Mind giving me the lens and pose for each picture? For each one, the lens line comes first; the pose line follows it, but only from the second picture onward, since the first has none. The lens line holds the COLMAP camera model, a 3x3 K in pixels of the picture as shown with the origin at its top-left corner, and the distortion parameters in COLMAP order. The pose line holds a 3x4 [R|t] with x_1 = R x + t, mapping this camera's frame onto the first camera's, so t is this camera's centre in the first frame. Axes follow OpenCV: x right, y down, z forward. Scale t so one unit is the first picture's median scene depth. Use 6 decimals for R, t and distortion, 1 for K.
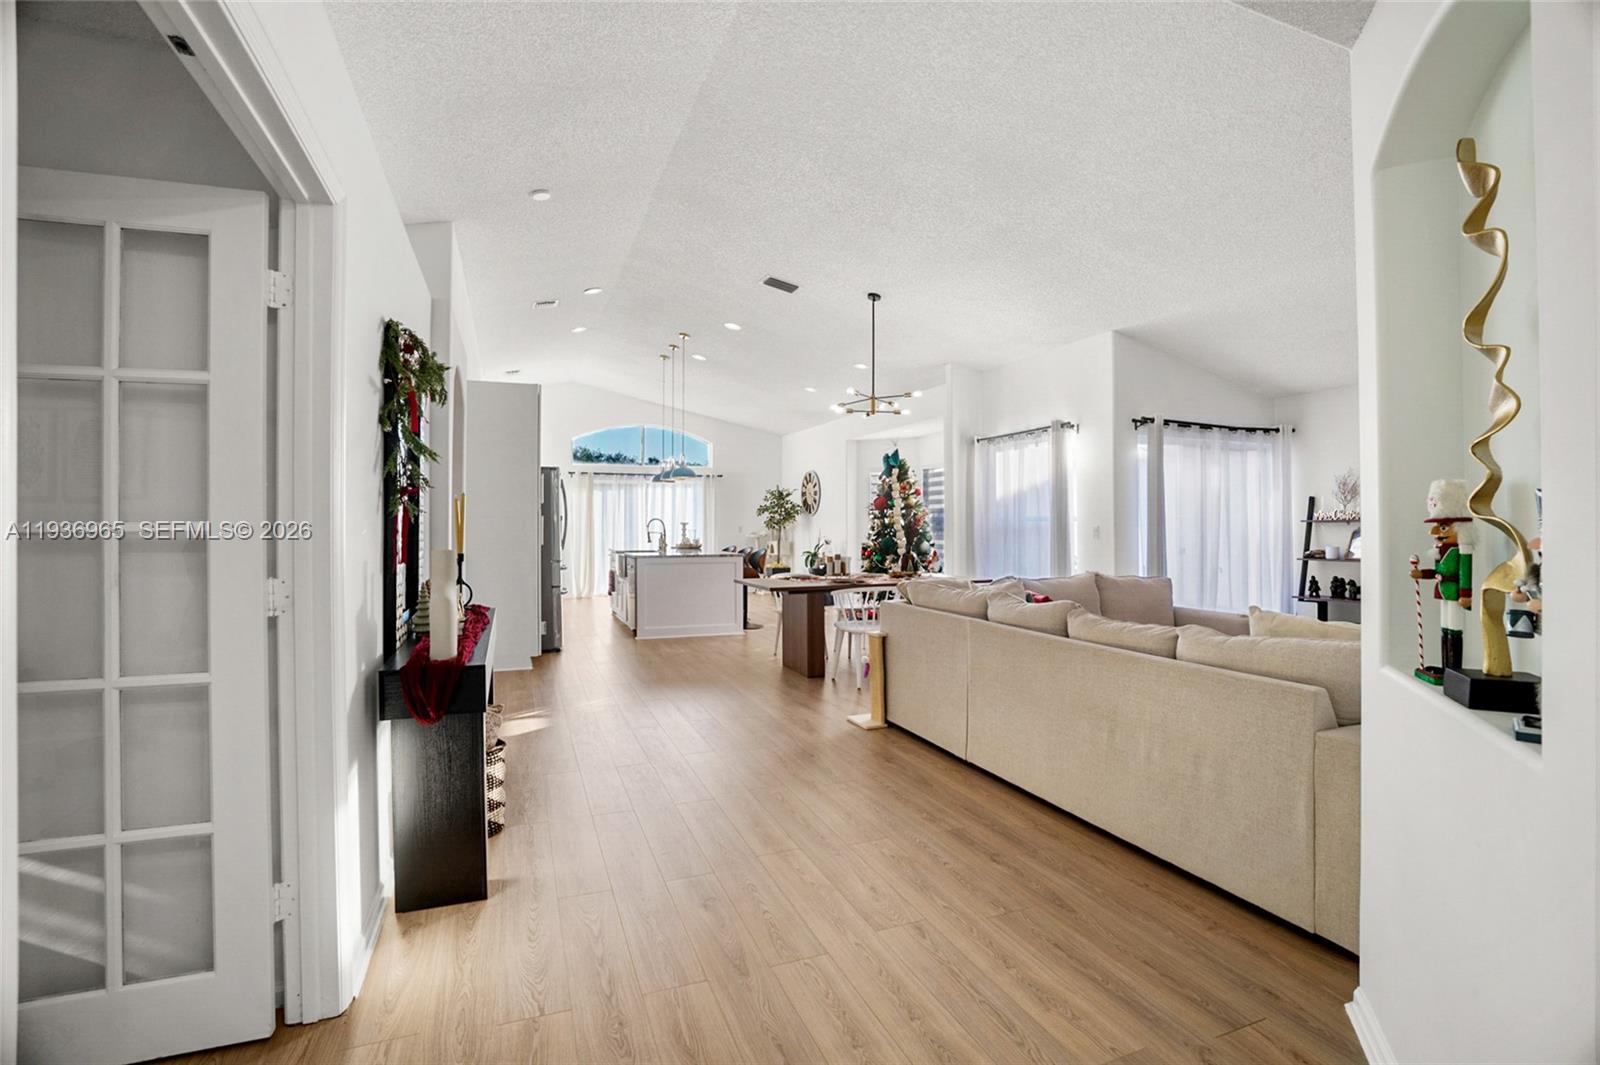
lens RADIAL K [[740.8, 0, 808.2], [0, 740.8, 526.0], [0, 0, 1]] dist [-0.079254, 0.038401]
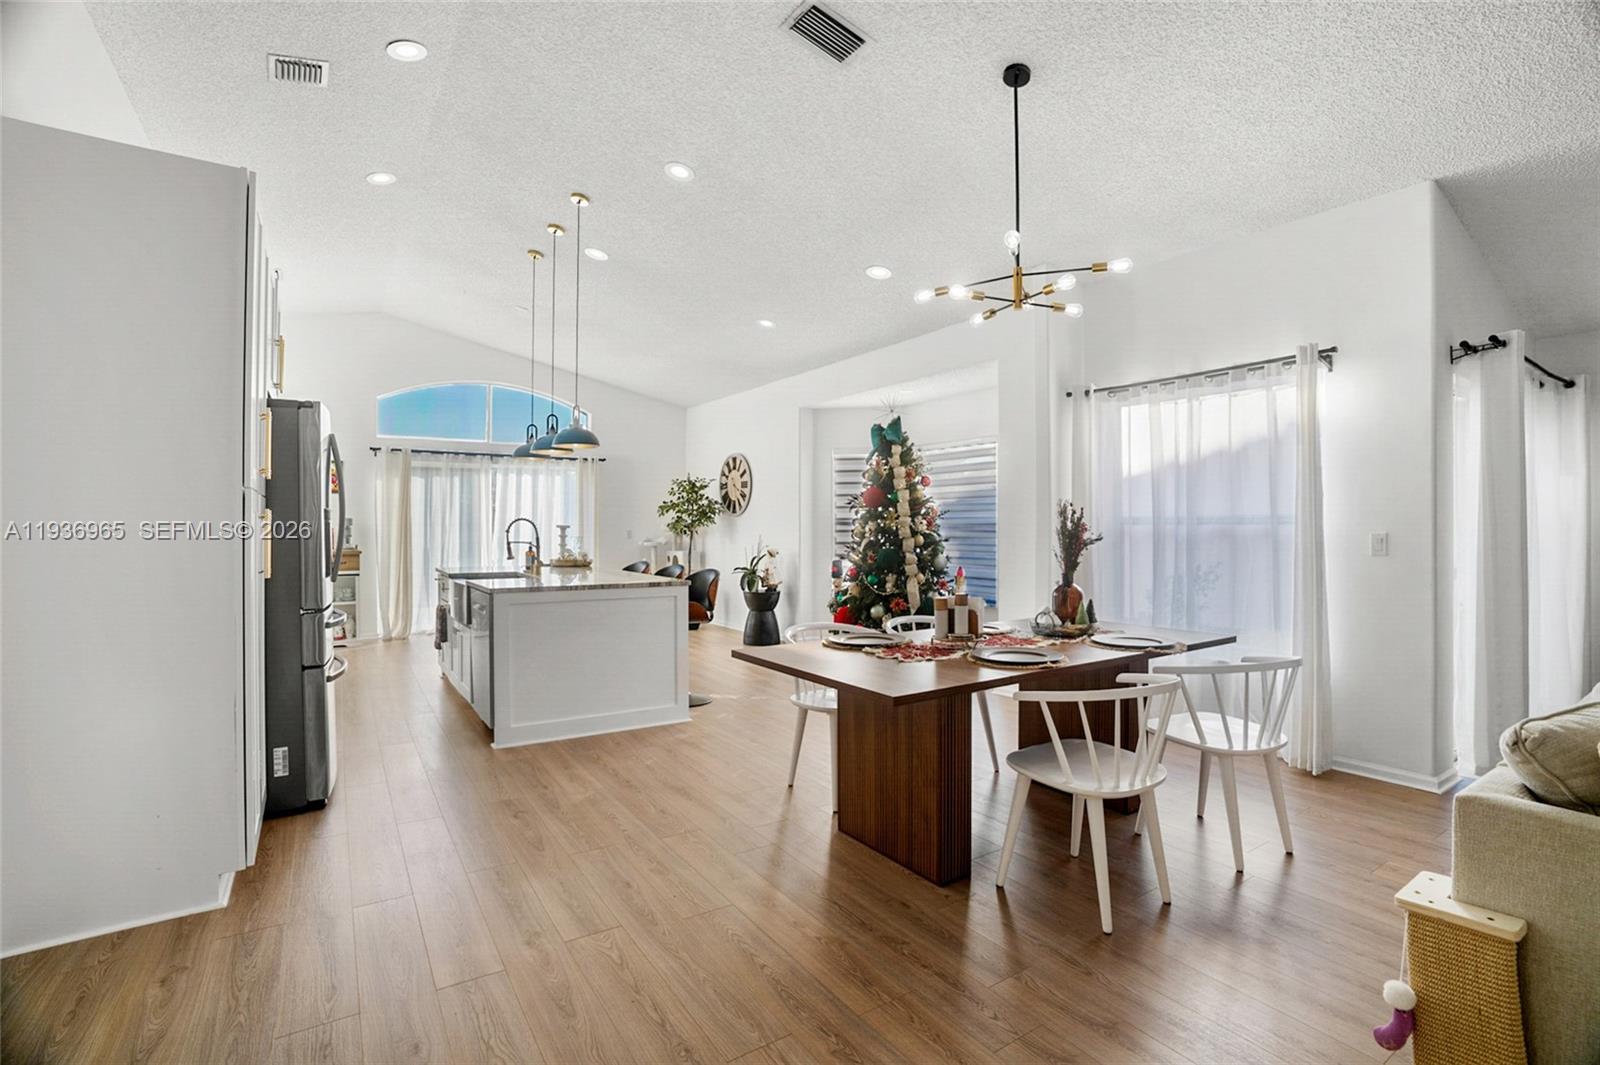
lens RADIAL K [[740.8, 0, 808.2], [0, 740.8, 526.0], [0, 0, 1]] dist [-0.079254, 0.038401]
pose [[0.977860, 0.001758, 0.209252, -0.151678], [-0.000953, 0.999992, -0.003945, -0.002932], [-0.209258, 0.003659, 0.977854, 0.552194]]
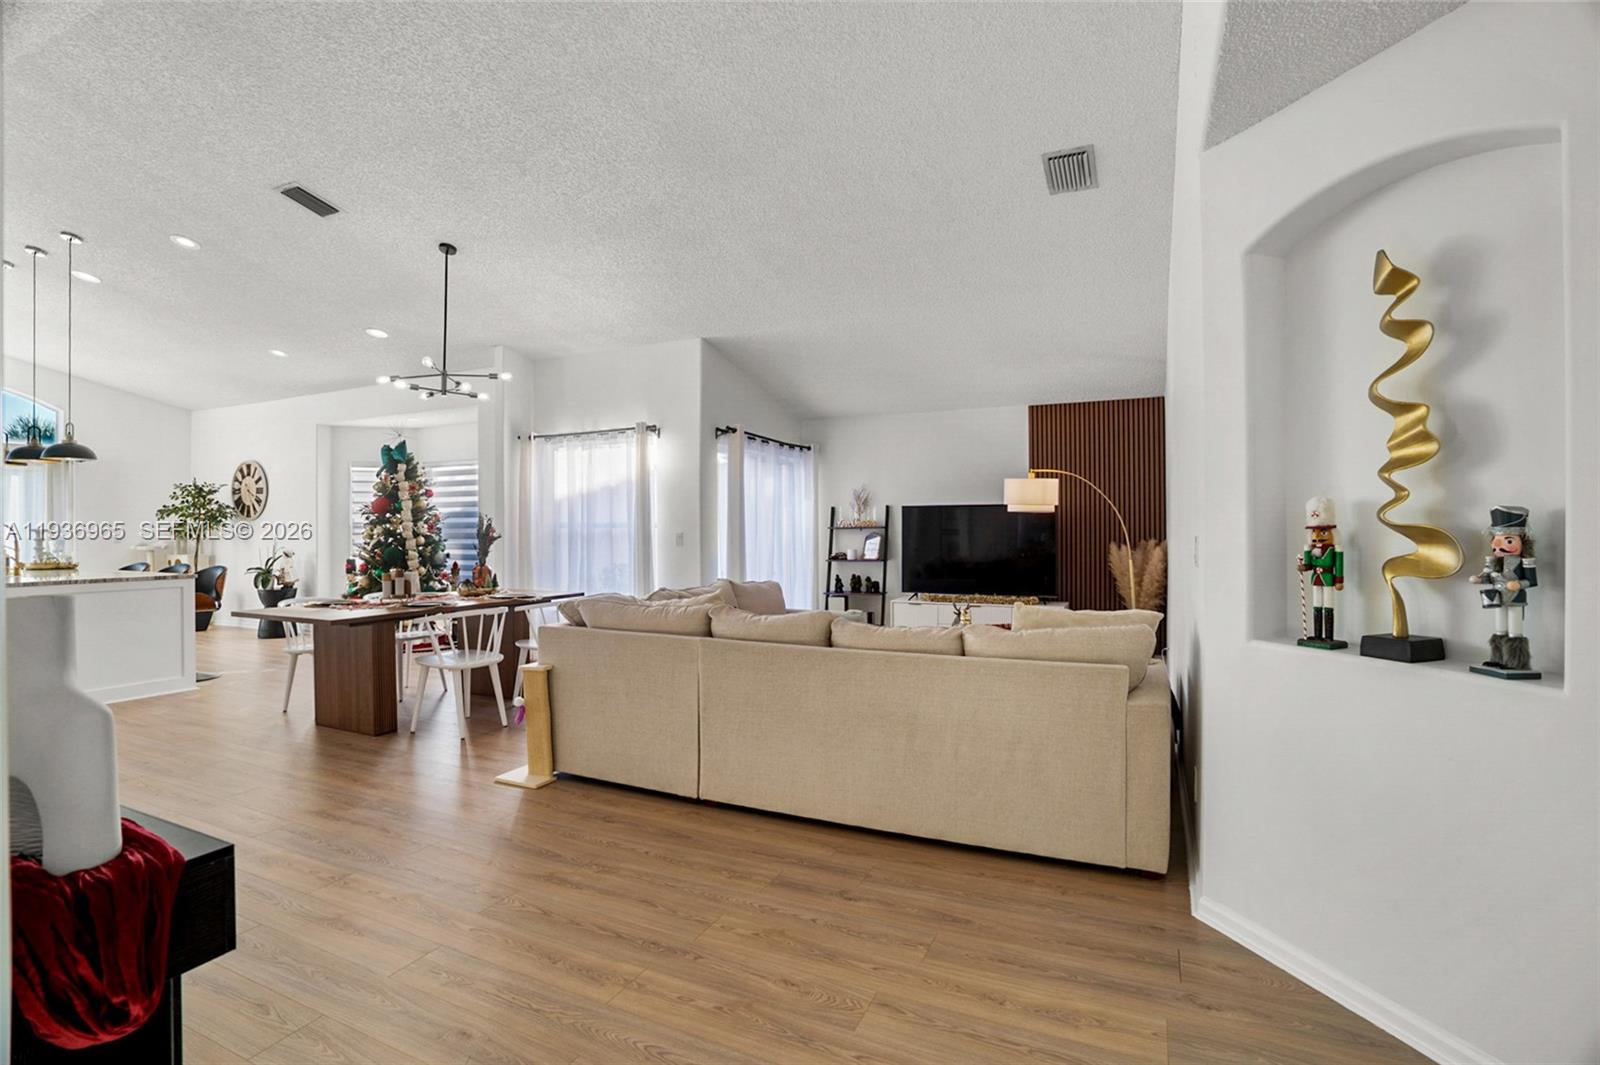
lens RADIAL K [[744.6, 0, 804.4], [0, 744.6, 531.7], [0, 0, 1]] dist [-0.074910, 0.030178]
pose [[0.727495, -0.002191, 0.686110, -0.172729], [0.003087, 0.999995, -0.000080, -0.000586], [-0.686106, 0.002176, 0.727498, 0.153409]]
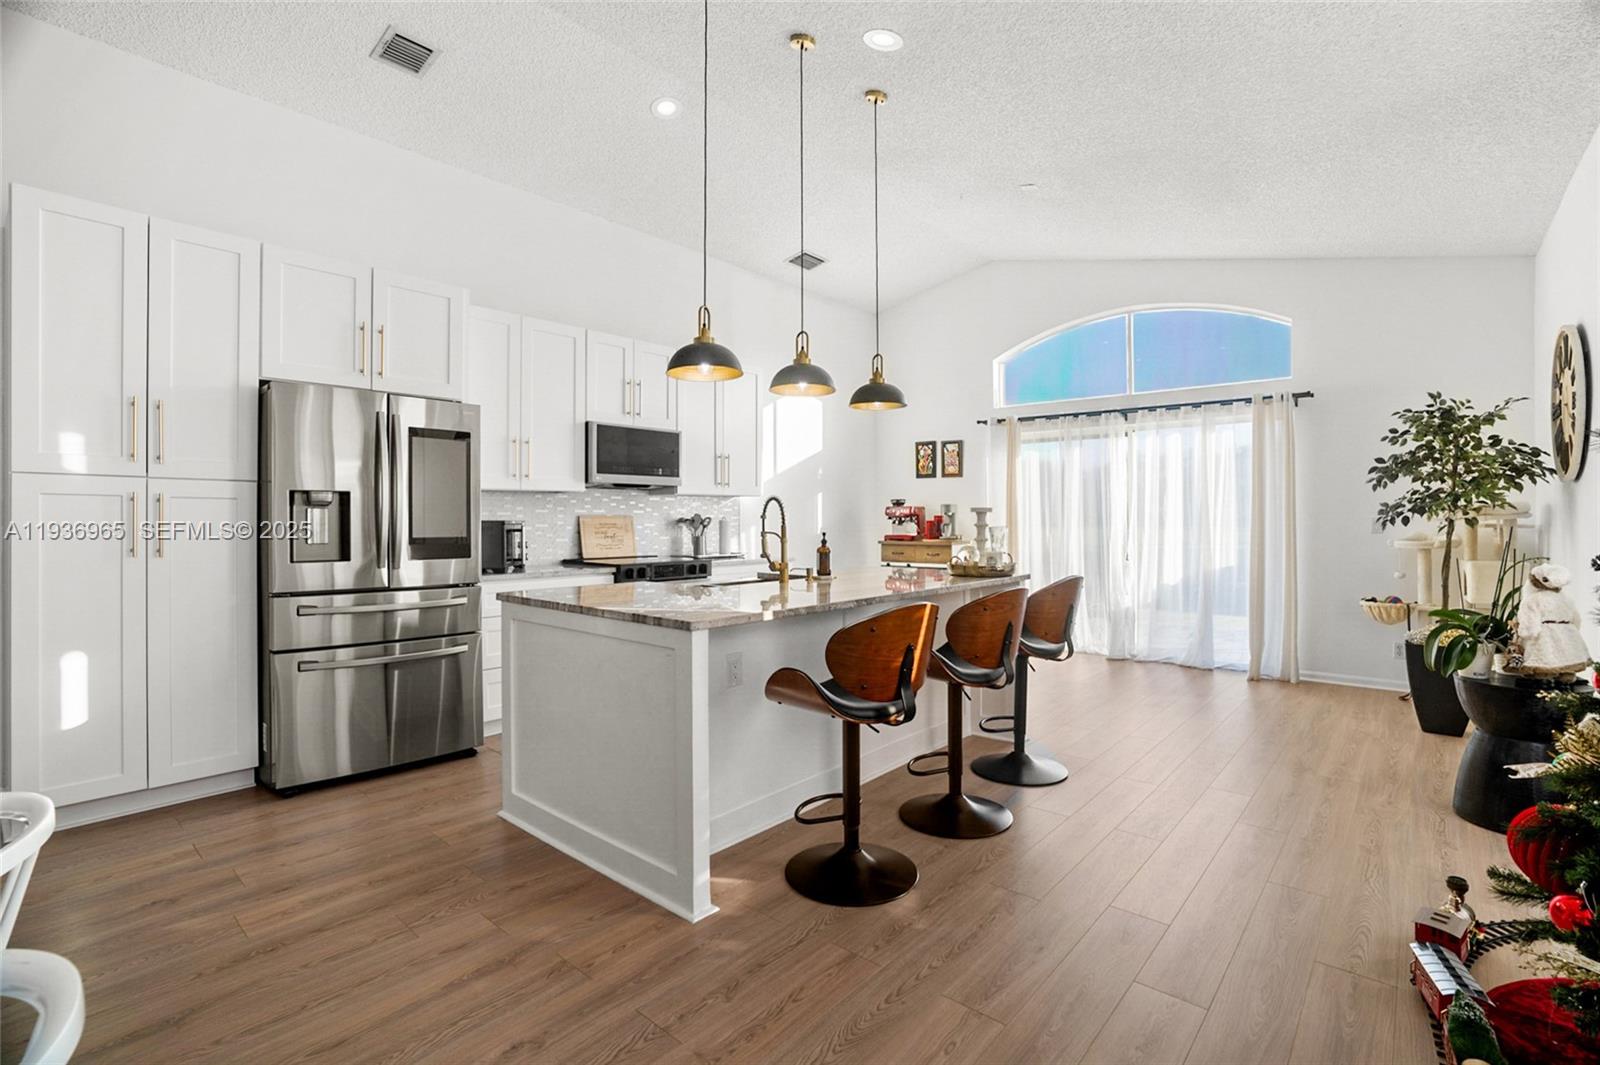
lens RADIAL K [[741.2, 0, 812.4], [0, 741.2, 529.8], [0, 0, 1]] dist [-0.065788, 0.023526]
pose [[0.471850, 0.013111, -0.881581, 0.209555], [-0.002219, 0.999904, 0.013683, 0.003050], [0.881676, -0.004500, 0.471834, 1.189414]]
